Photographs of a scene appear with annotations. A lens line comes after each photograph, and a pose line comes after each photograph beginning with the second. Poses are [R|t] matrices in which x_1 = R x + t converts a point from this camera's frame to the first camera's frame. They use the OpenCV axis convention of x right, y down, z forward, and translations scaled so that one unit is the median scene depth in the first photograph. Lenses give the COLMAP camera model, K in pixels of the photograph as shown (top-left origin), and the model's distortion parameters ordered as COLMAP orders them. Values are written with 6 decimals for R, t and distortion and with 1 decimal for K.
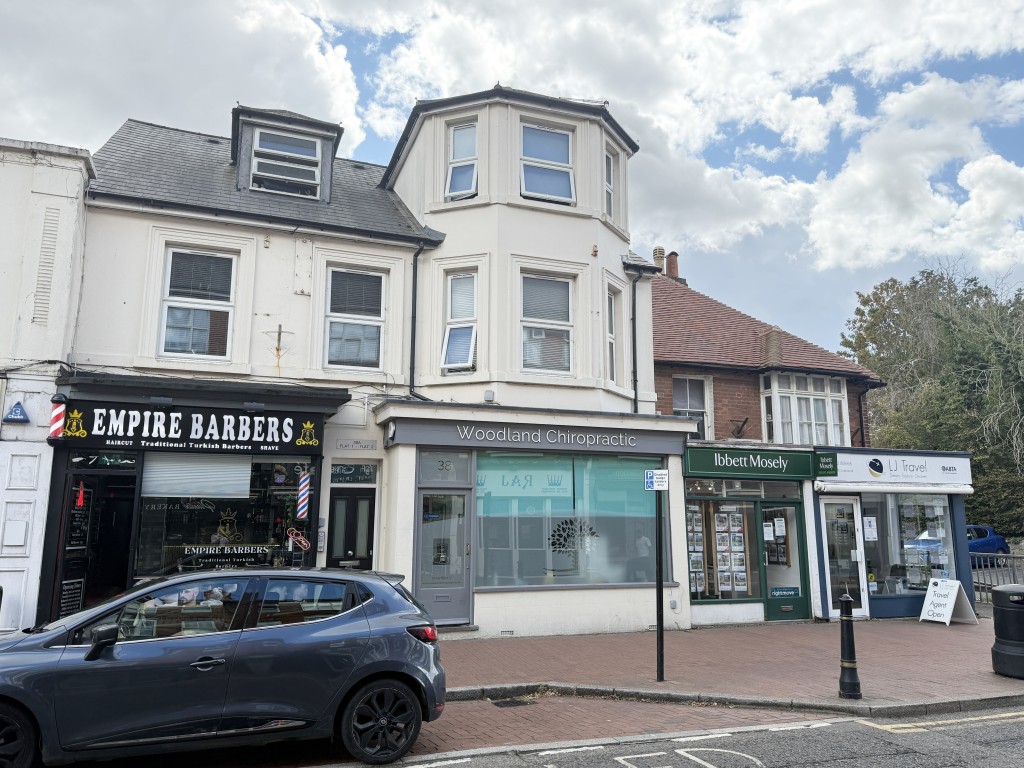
lens RADIAL K [[751.4, 0, 509.8], [0, 751.4, 379.2], [0, 0, 1]] dist [0.023056, -0.027261]
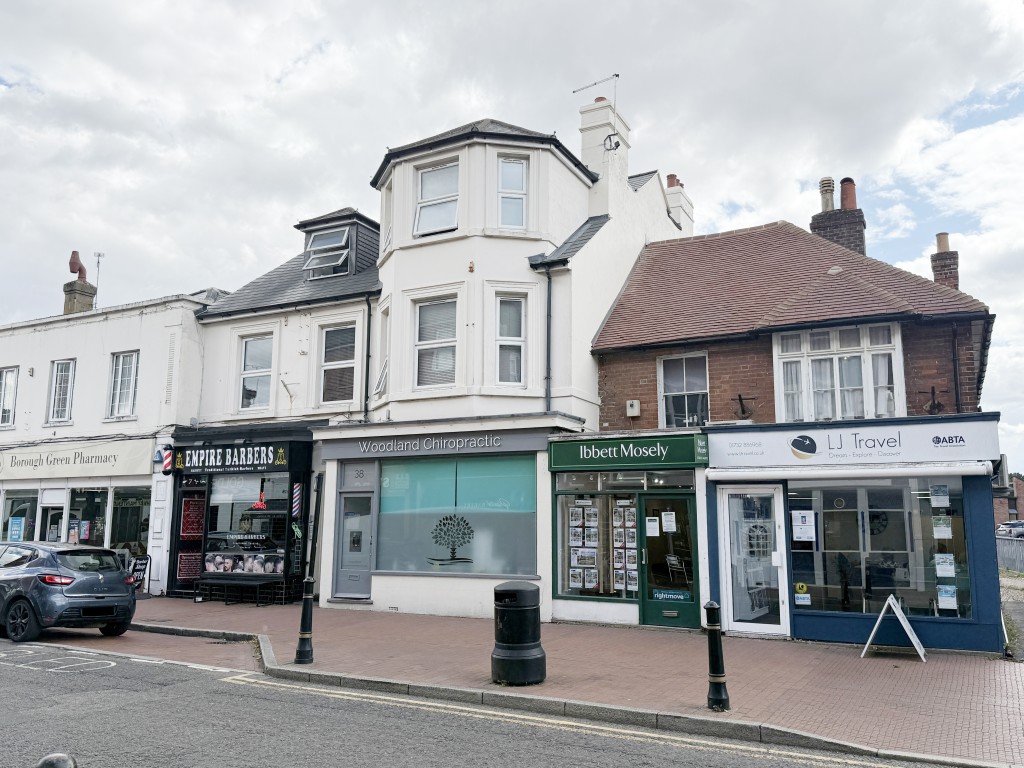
lens RADIAL K [[834.3, 0, 513.1], [0, 834.3, 385.7], [0, 0, 1]] dist [0.046153, -0.006822]
pose [[0.668911, -0.120997, -0.733429, 1.065955], [0.137060, 0.989822, -0.038292, 0.054341], [0.730598, -0.074909, 0.678686, 0.230073]]
